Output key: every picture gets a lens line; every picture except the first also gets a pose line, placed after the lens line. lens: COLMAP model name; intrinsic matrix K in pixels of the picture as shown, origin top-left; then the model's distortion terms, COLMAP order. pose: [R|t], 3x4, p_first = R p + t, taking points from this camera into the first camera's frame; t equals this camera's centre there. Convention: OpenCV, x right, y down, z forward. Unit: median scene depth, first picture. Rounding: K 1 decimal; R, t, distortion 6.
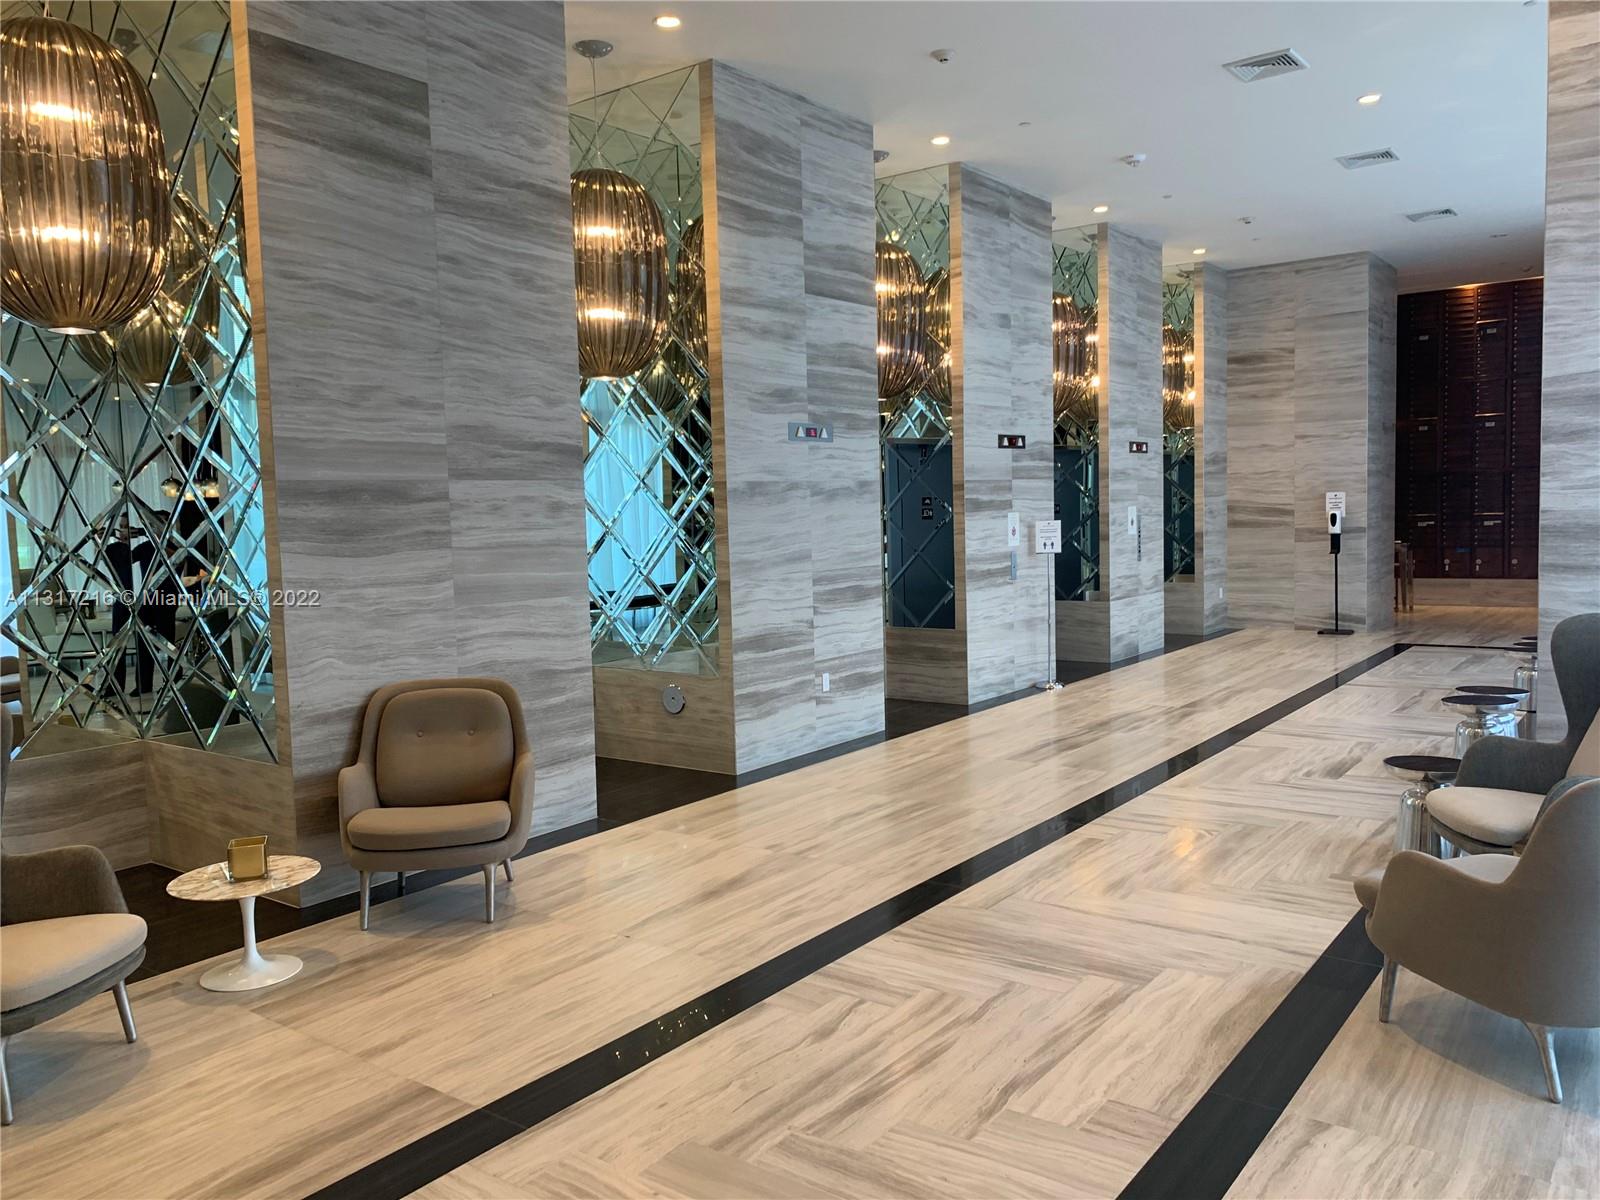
lens RADIAL K [[1223.9, 0, 783.8], [0, 1223.9, 585.2], [0, 0, 1]] dist [0.063399, -0.056281]
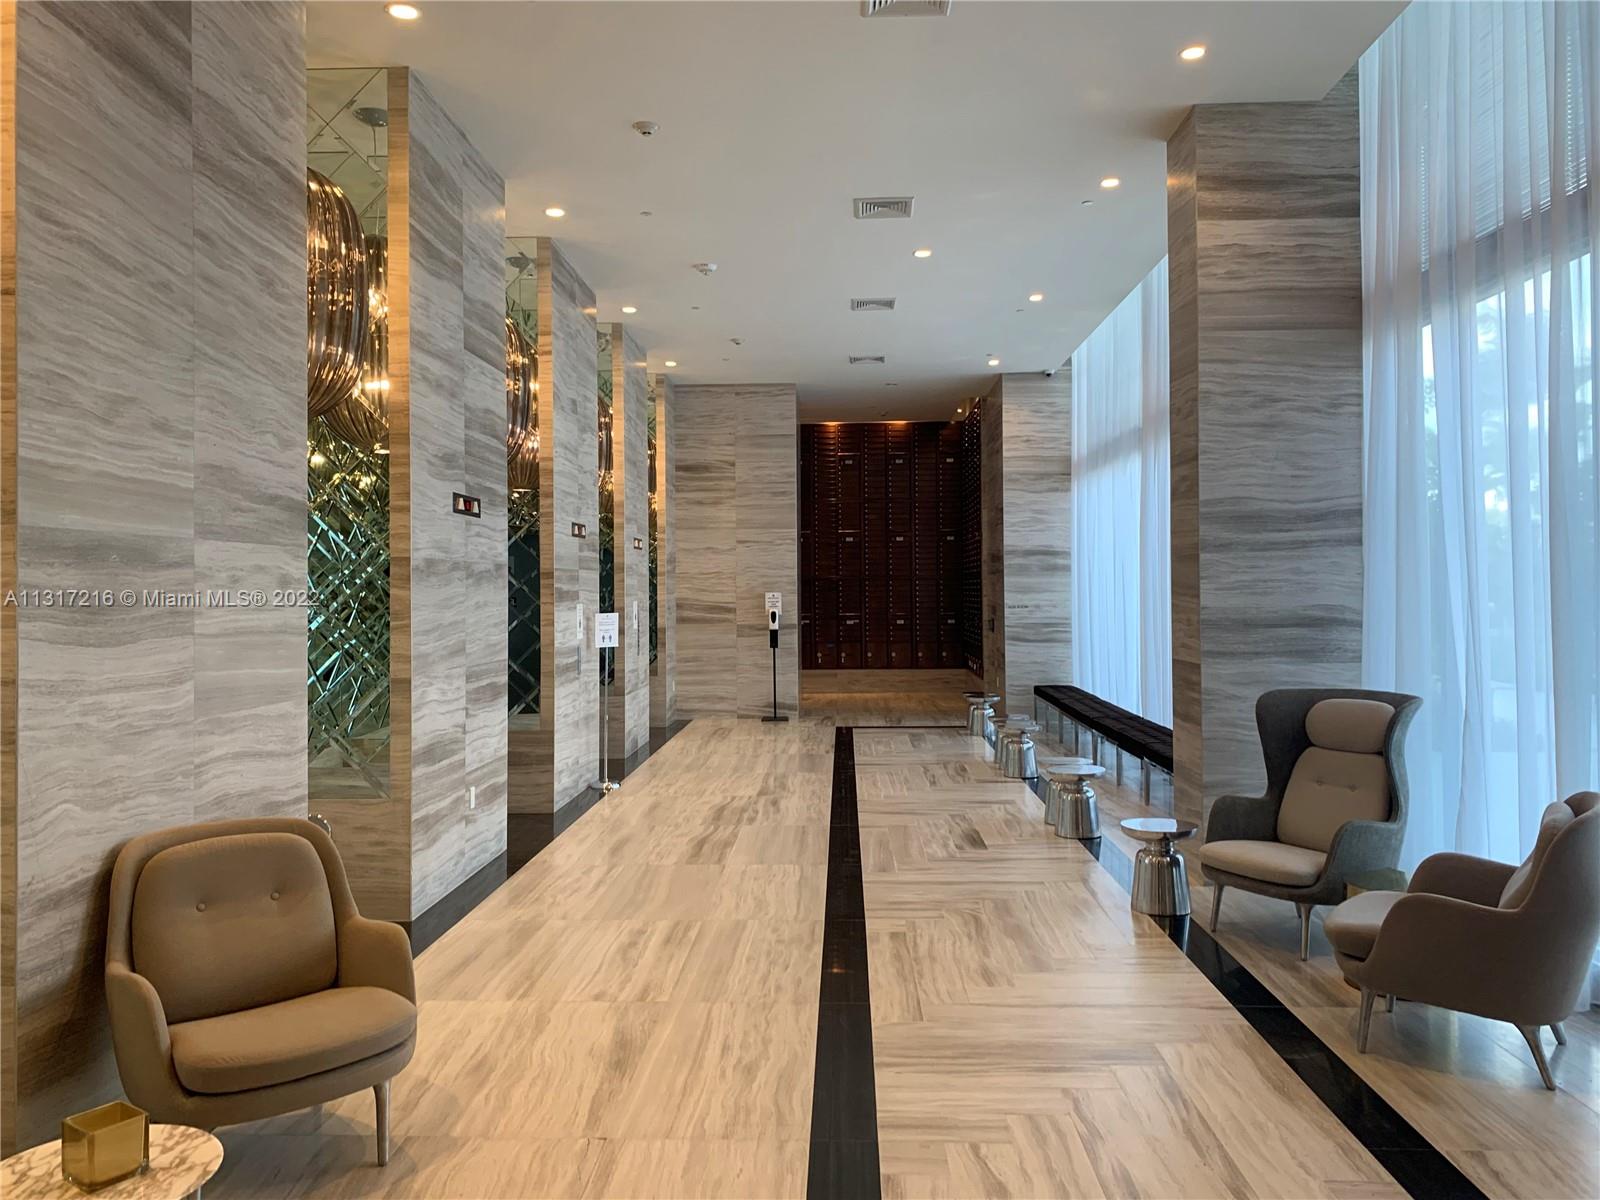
lens RADIAL K [[1223.9, 0, 783.4], [0, 1223.9, 567.1], [0, 0, 1]] dist [0.063399, -0.056281]
pose [[0.820310, 0.034950, 0.570851, -0.393243], [0.020156, 0.995744, -0.089929, 0.001781], [-0.571564, 0.085276, 0.816114, 0.221539]]
